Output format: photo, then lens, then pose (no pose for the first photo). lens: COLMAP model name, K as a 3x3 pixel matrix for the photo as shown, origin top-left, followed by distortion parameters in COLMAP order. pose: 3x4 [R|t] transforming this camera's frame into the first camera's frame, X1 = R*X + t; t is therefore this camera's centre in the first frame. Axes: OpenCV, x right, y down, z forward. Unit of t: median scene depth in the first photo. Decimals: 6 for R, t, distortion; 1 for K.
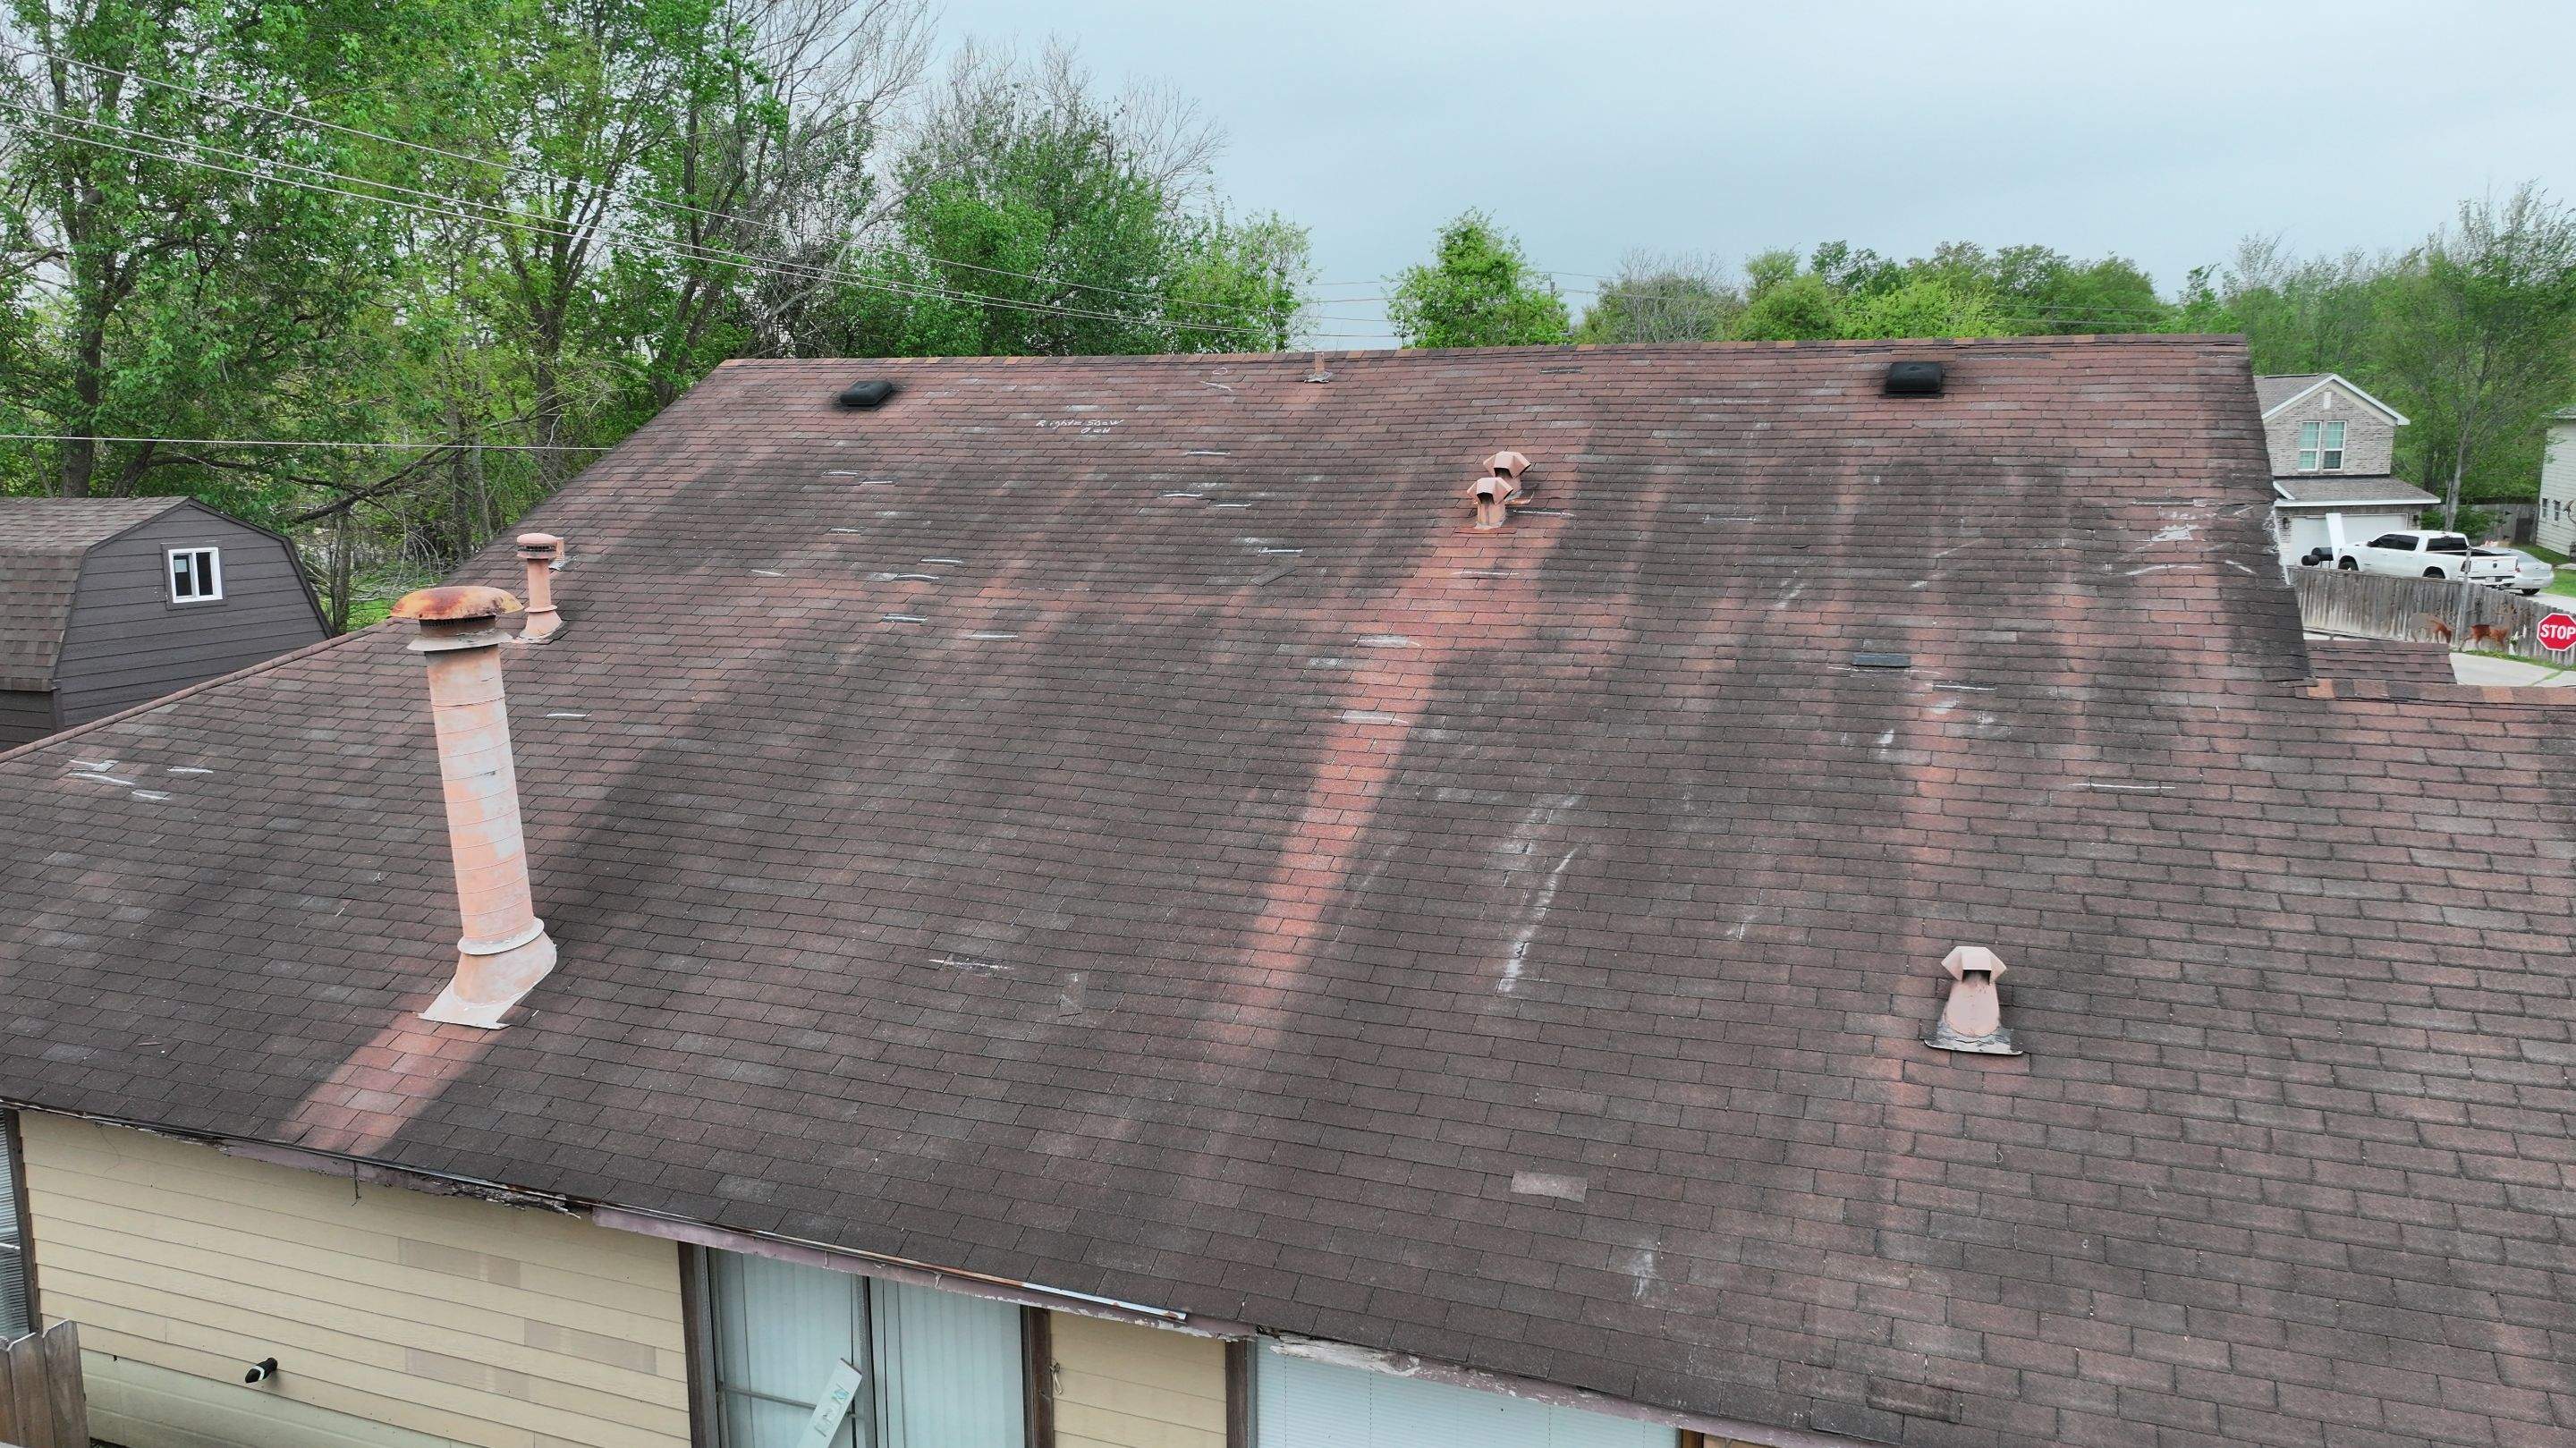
lens RADIAL K [[1827.0, 0, 1295.3], [0, 1827.0, 723.7], [0, 0, 1]] dist [0.001547, 0.021357]
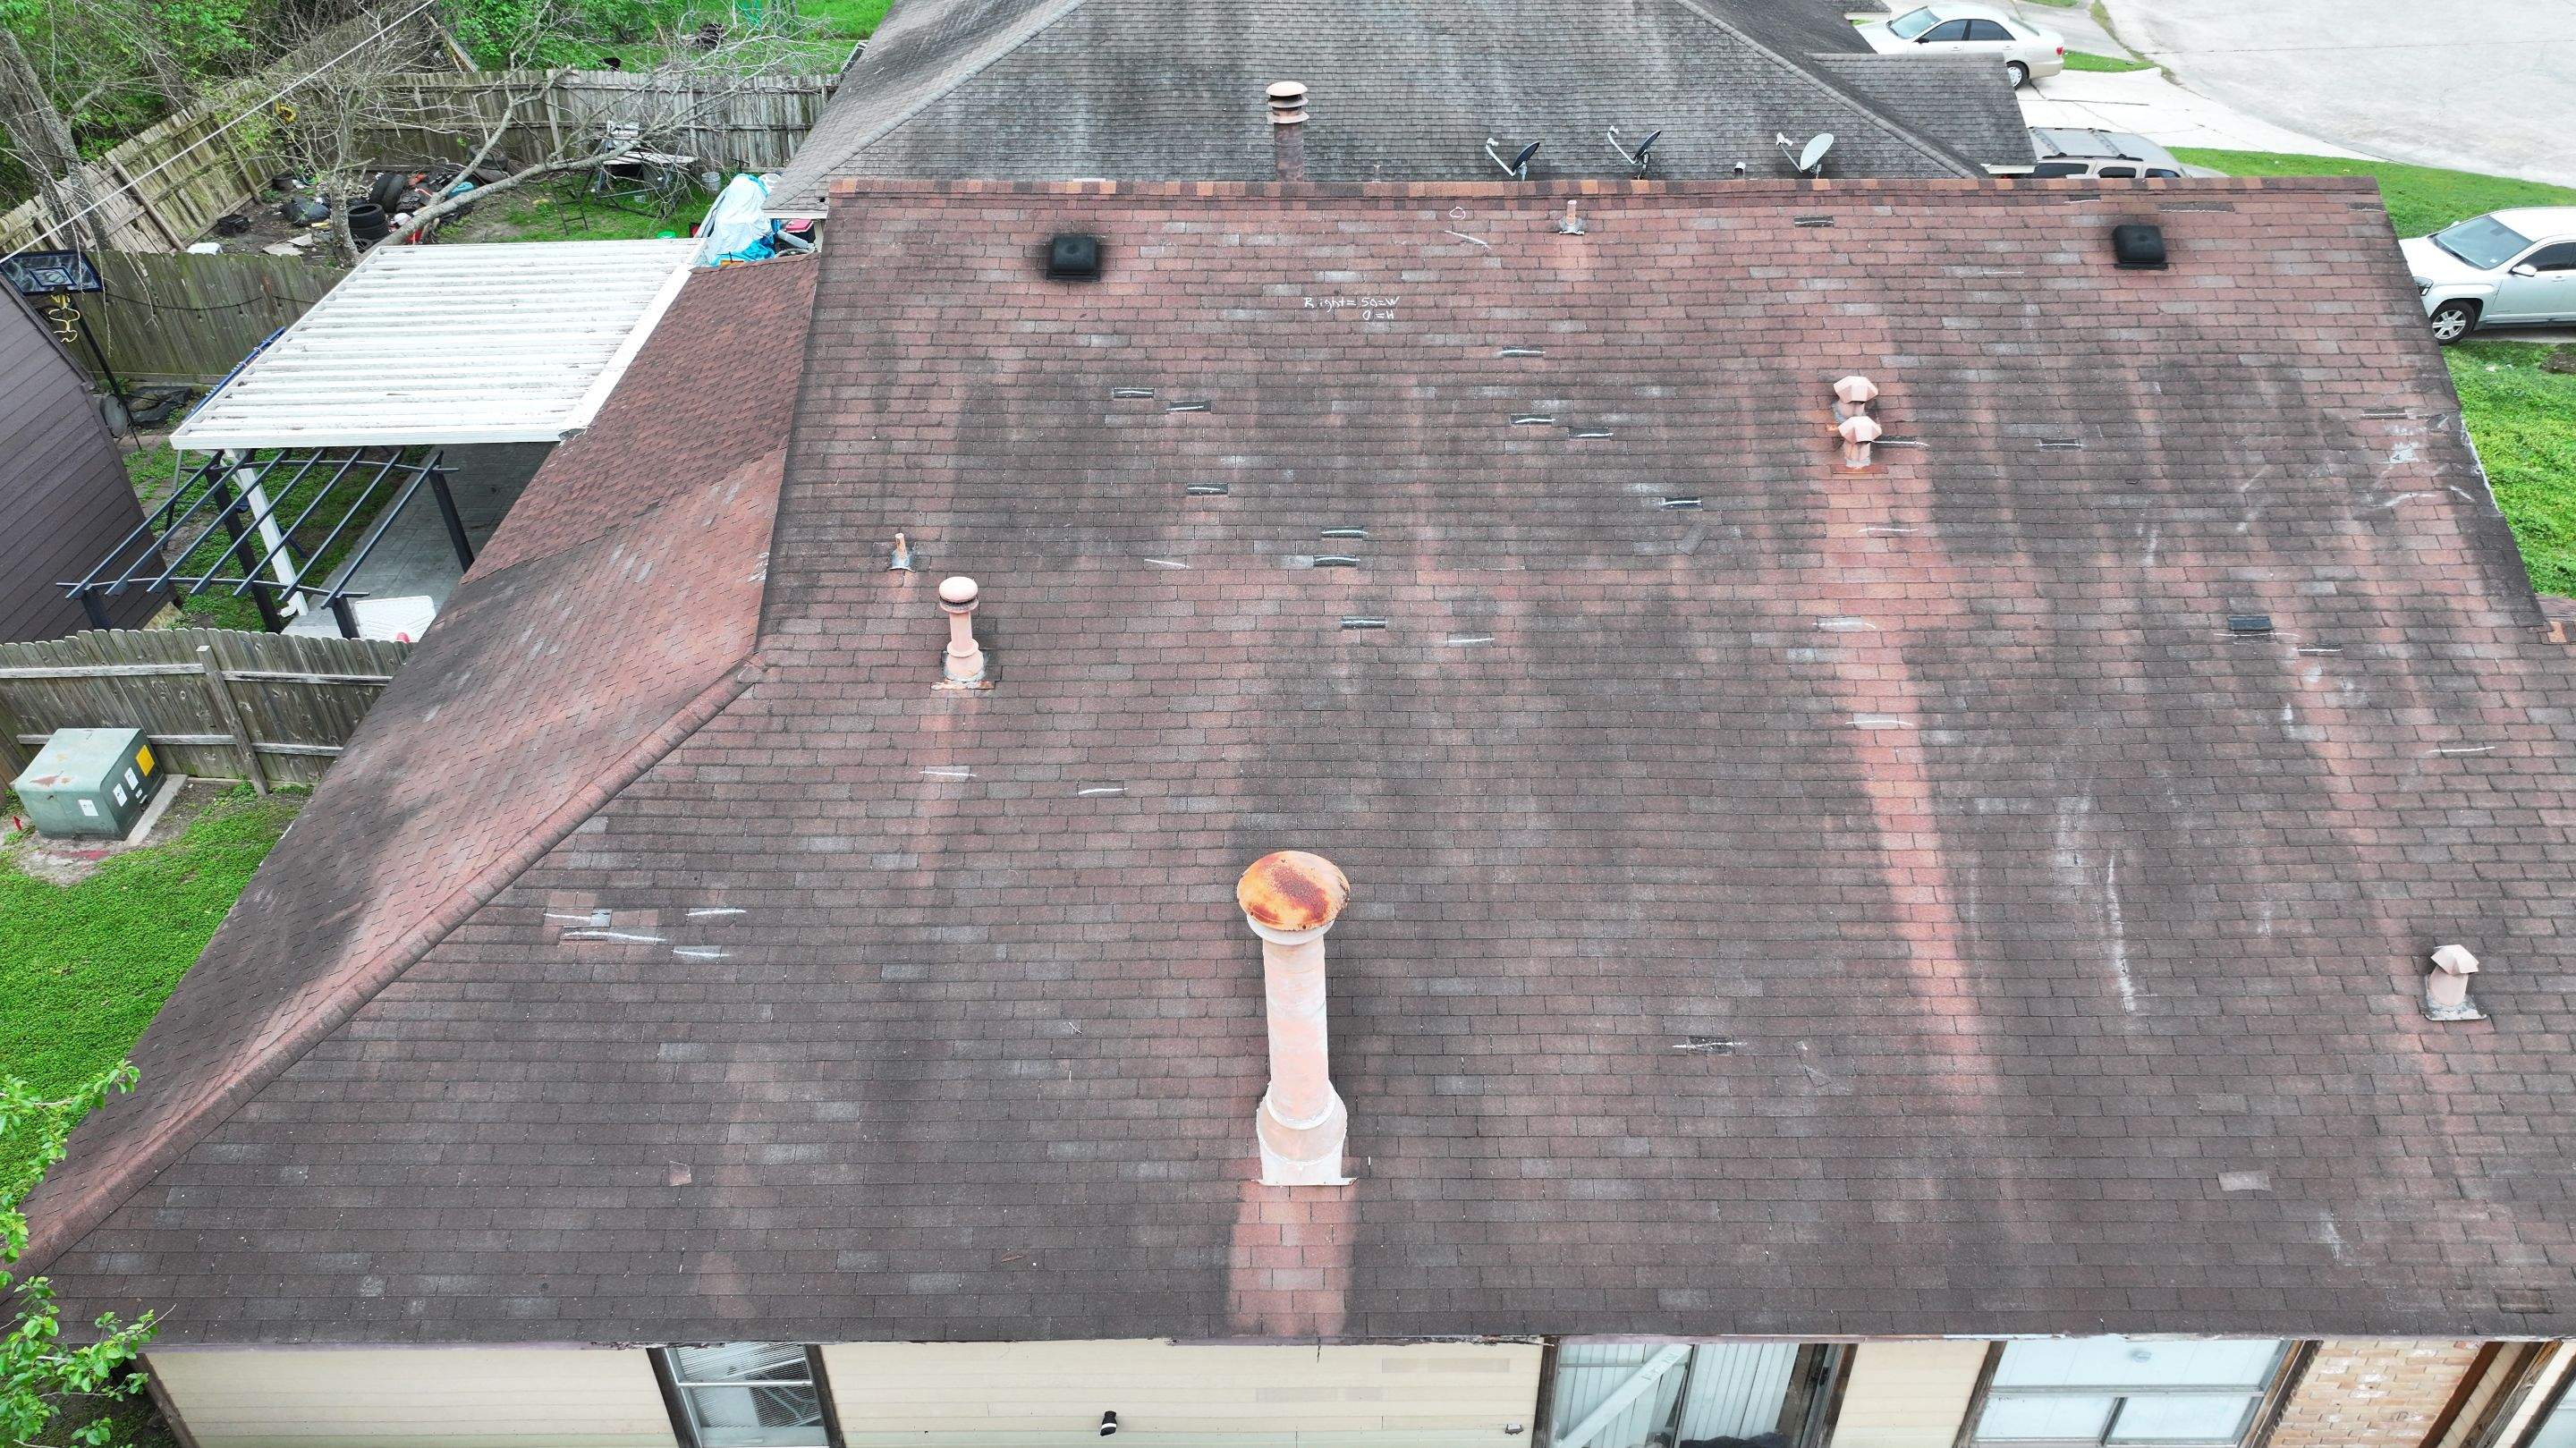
lens RADIAL K [[1827.0, 0, 1295.3], [0, 1827.0, 723.7], [0, 0, 1]] dist [0.001547, 0.021357]
pose [[0.931844, -0.209000, 0.296626, -0.760158], [0.055454, 0.889887, 0.452798, -0.640766], [-0.358598, -0.405488, 0.840825, 0.137755]]
